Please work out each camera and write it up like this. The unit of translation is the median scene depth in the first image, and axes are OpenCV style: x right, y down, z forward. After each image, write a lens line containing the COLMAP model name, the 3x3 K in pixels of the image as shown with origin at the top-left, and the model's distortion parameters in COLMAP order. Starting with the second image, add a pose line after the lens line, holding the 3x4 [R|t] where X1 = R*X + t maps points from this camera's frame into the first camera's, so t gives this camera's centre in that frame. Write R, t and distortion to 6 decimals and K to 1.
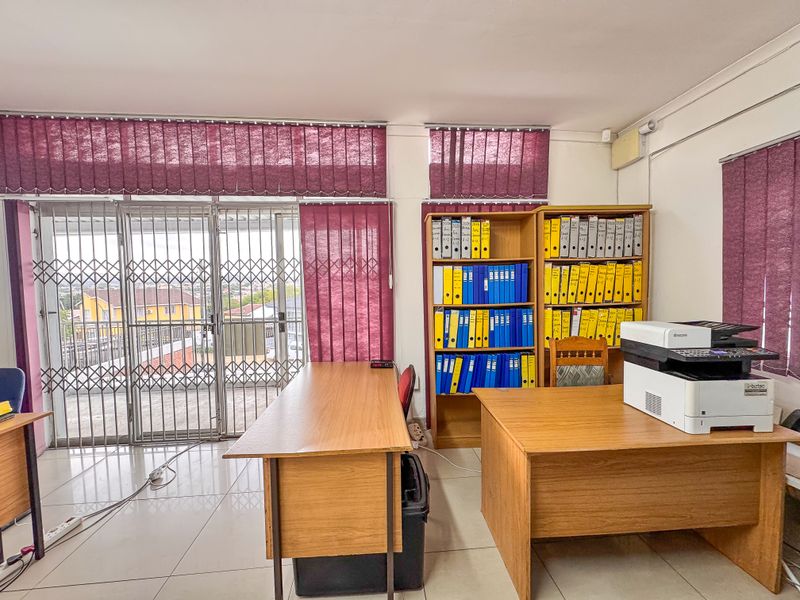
lens RADIAL K [[323.4, 0, 399.6], [0, 323.4, 298.8], [0, 0, 1]] dist [0.001791, -0.000265]
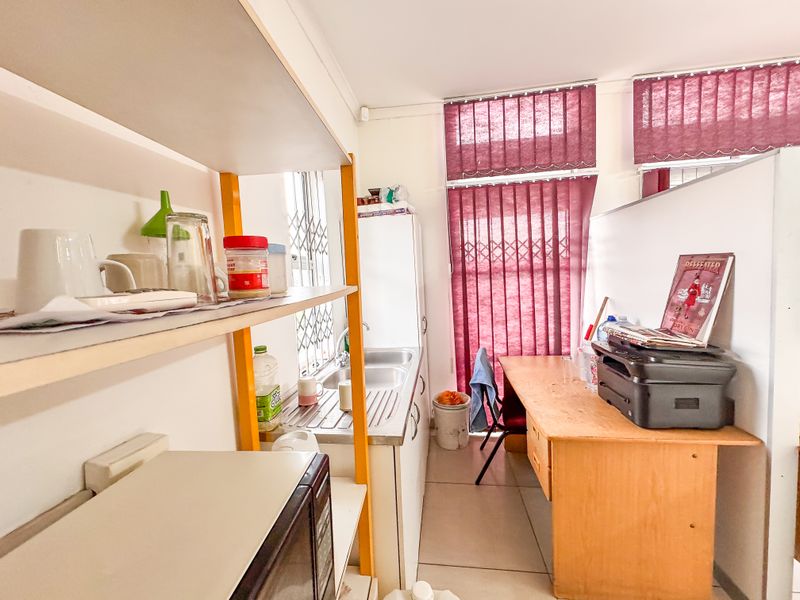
lens RADIAL K [[323.4, 0, 397.2], [0, 323.4, 306.8], [0, 0, 1]] dist [0.001791, -0.000265]
pose [[0.975860, -0.006208, -0.218311, -0.393969], [0.021133, 0.997589, 0.066096, 0.004600], [0.217374, -0.069114, 0.973638, -0.028669]]
